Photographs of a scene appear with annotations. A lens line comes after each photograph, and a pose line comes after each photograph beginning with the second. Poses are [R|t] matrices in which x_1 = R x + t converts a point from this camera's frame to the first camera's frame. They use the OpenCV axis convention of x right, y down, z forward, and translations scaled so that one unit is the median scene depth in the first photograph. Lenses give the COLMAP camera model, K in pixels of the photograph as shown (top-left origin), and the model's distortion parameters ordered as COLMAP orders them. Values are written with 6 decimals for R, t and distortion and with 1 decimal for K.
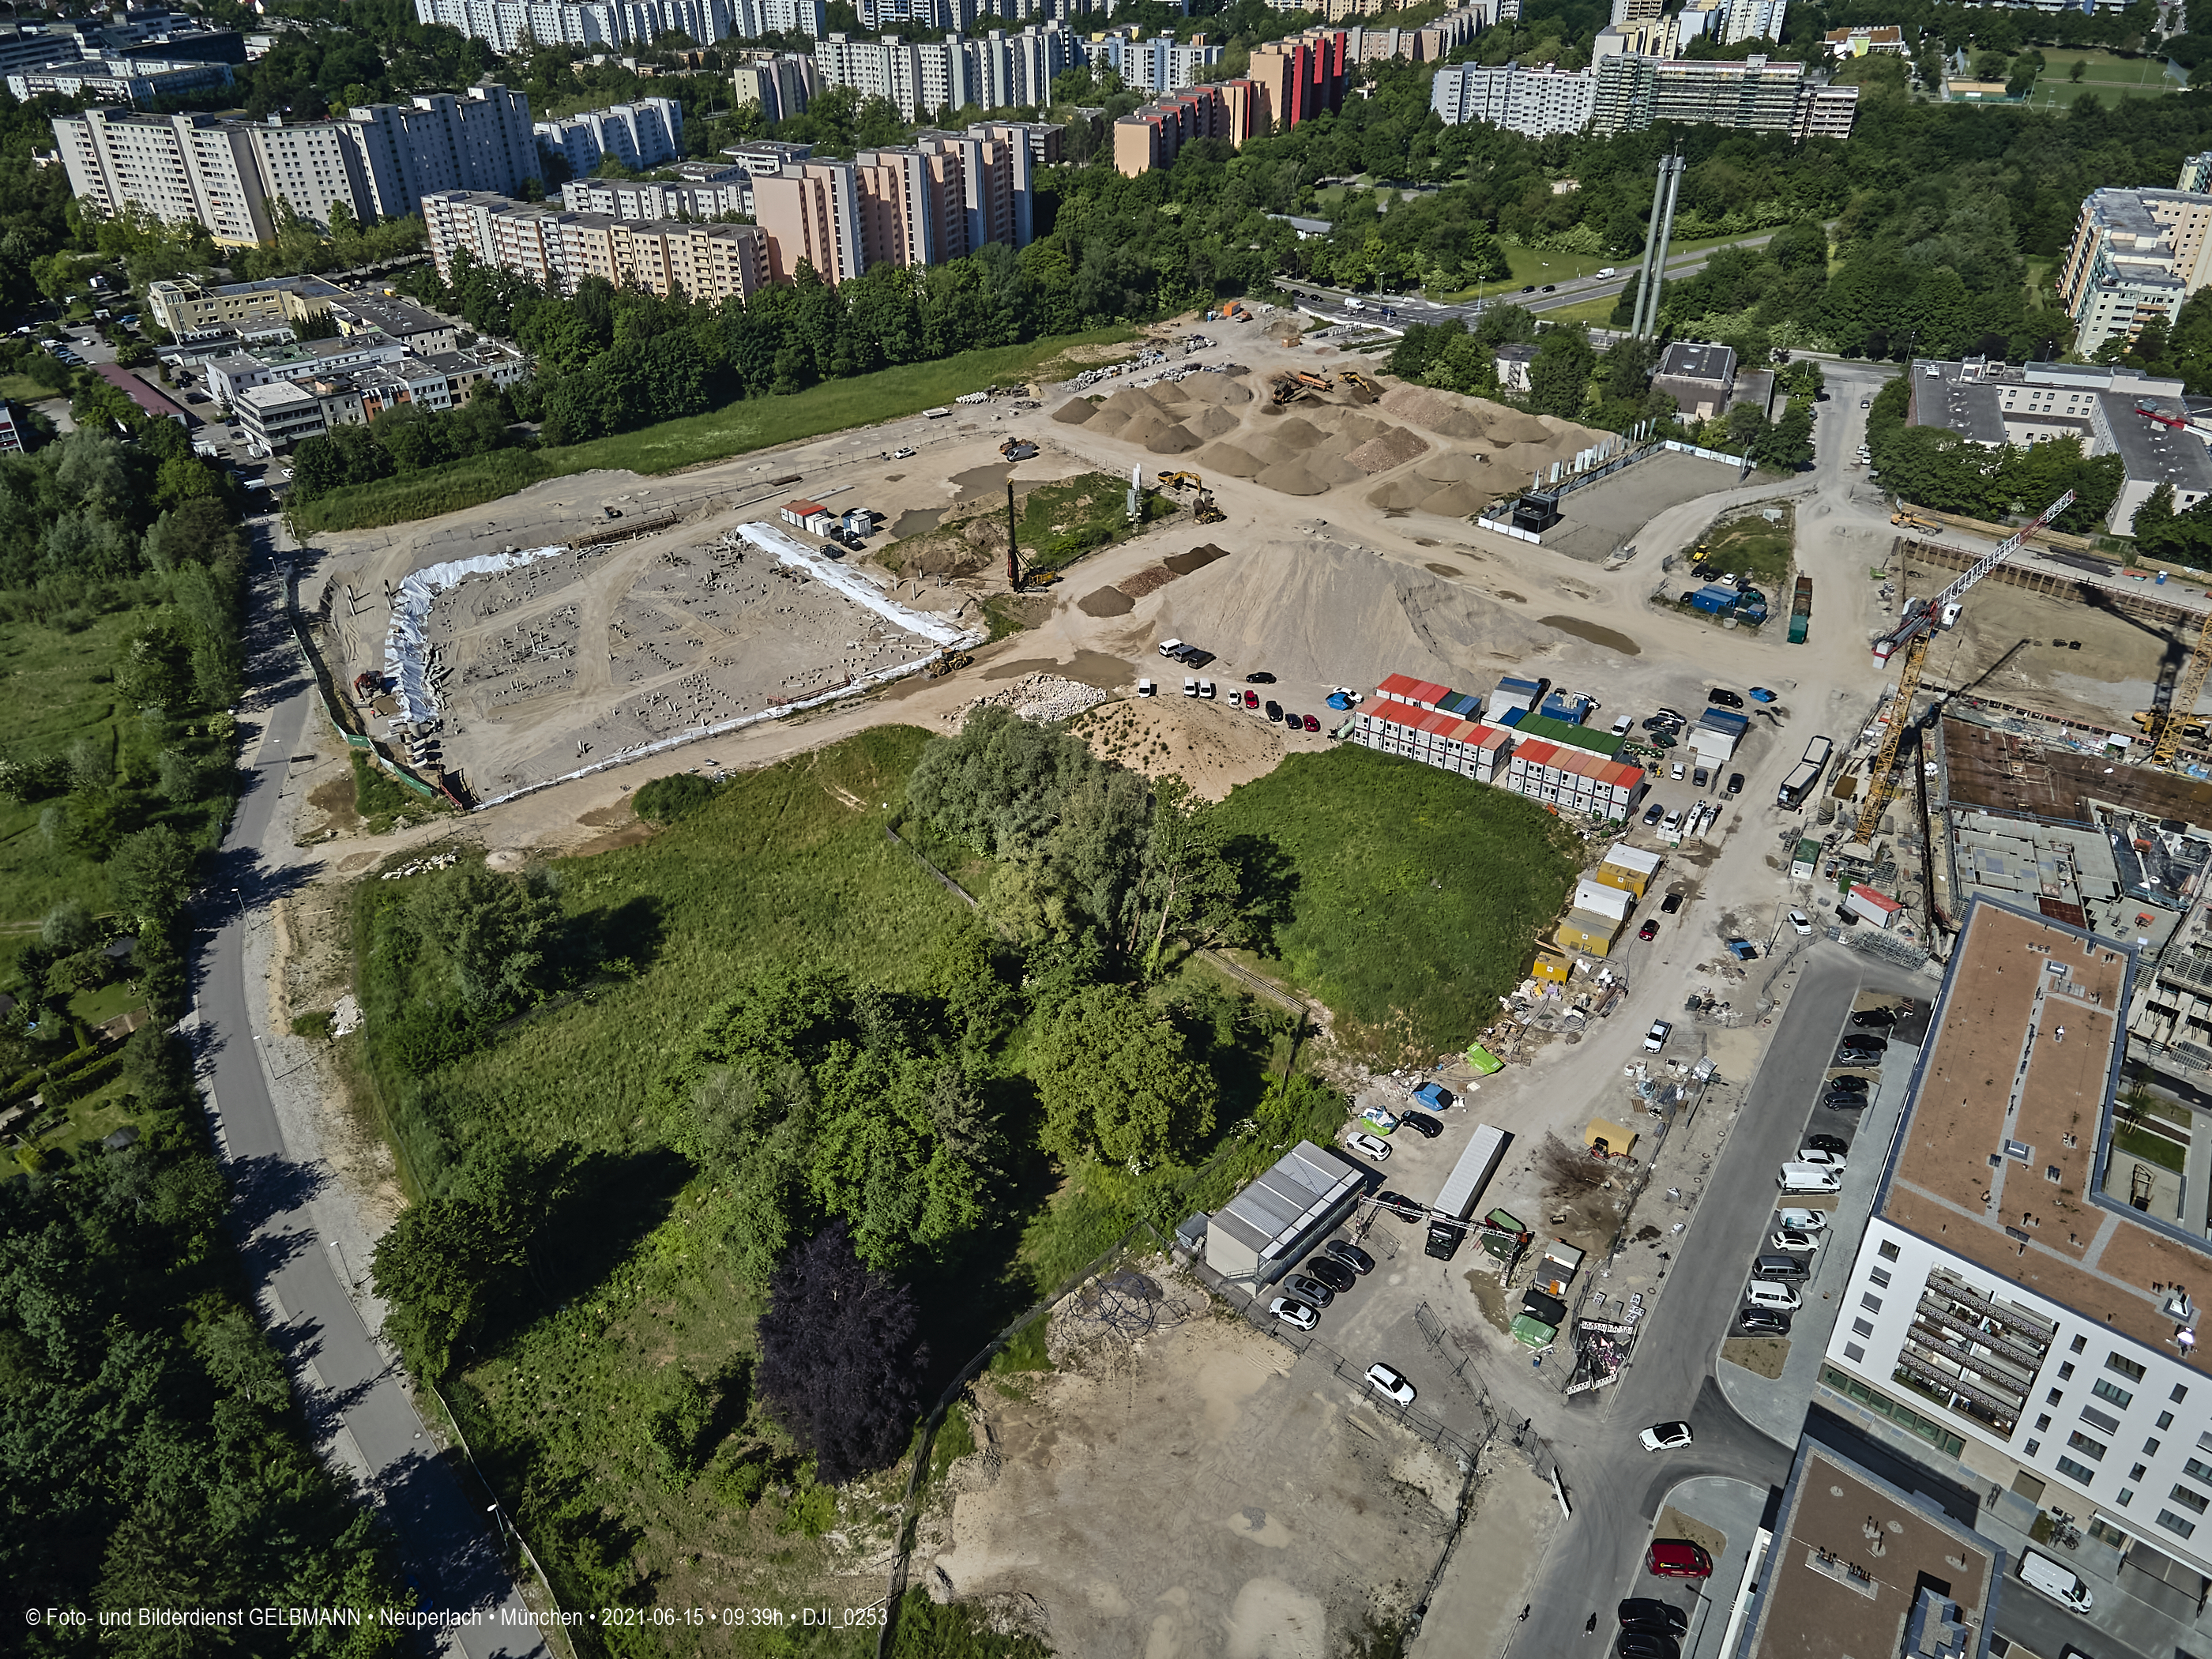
lens RADIAL K [[1532.6, 0, 1106.0], [0, 1532.6, 829.5], [0, 0, 1]] dist [0.012430, 0.041165]
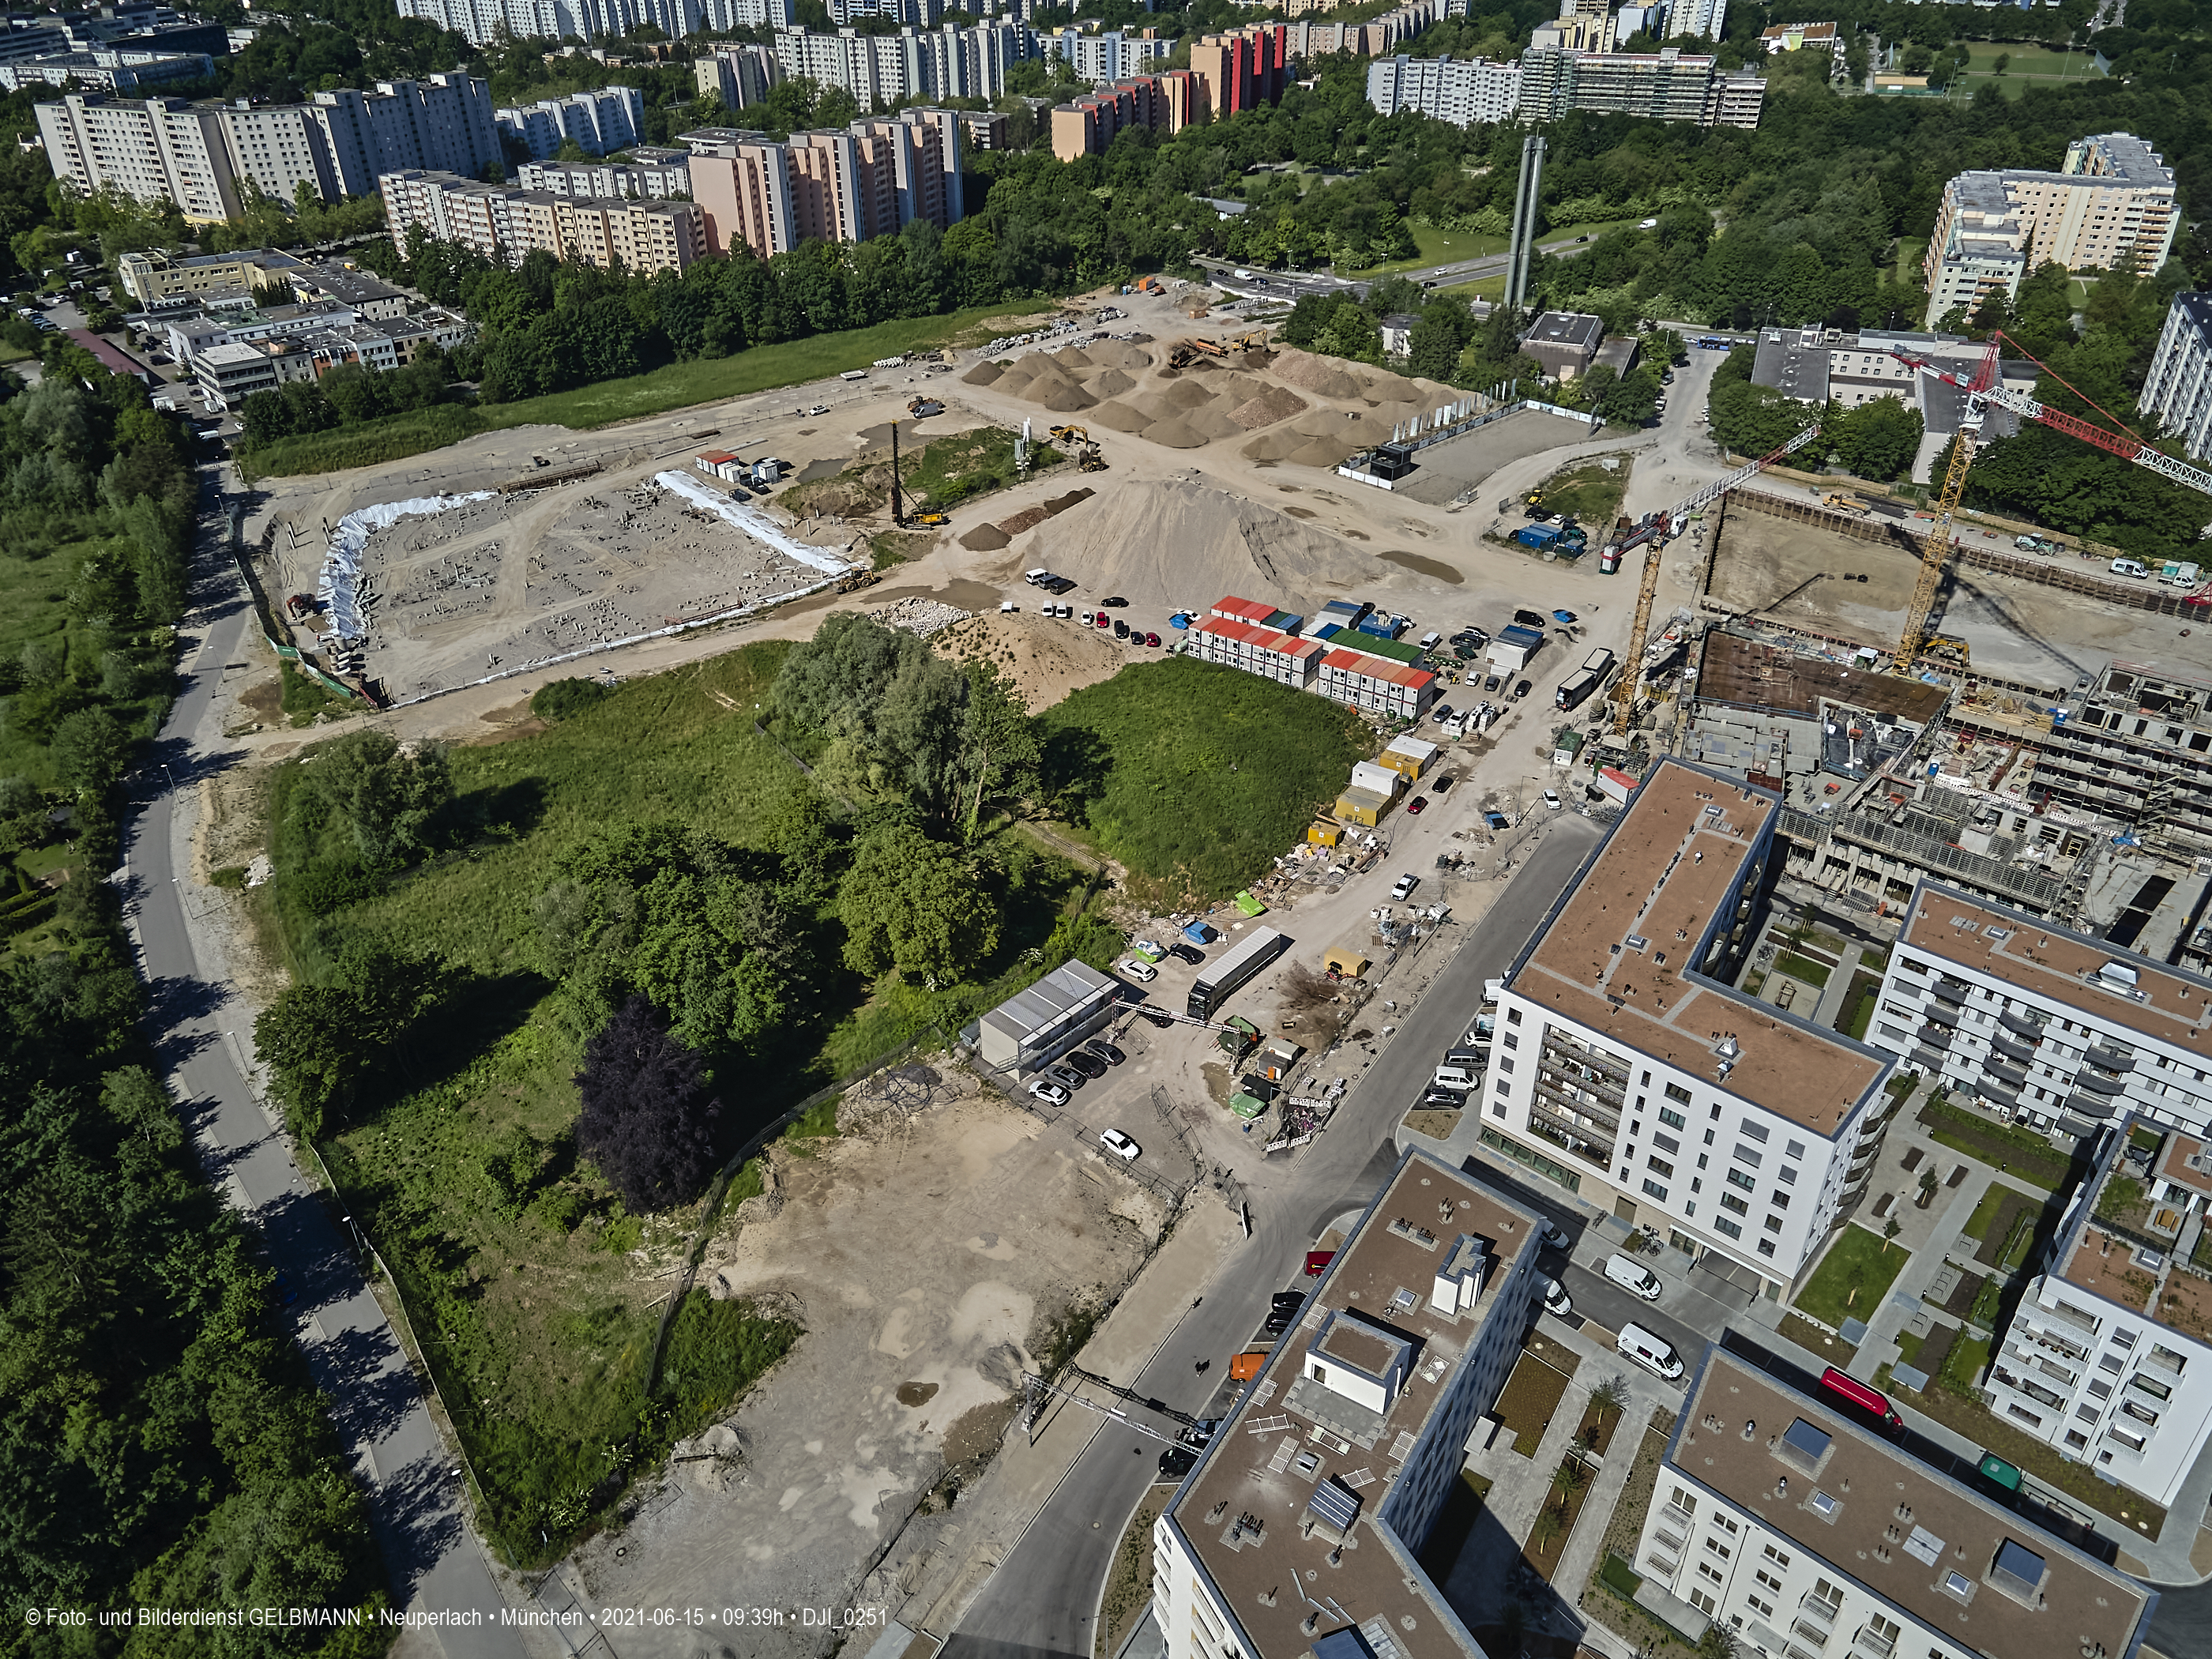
lens RADIAL K [[1532.6, 0, 1106.0], [0, 1532.6, 829.5], [0, 0, 1]] dist [0.012430, 0.041165]
pose [[0.999999, 0.001360, -0.000287, 0.098557], [-0.001360, 0.999999, -0.000077, 0.066585], [0.000286, 0.000078, 1.000000, -0.103796]]
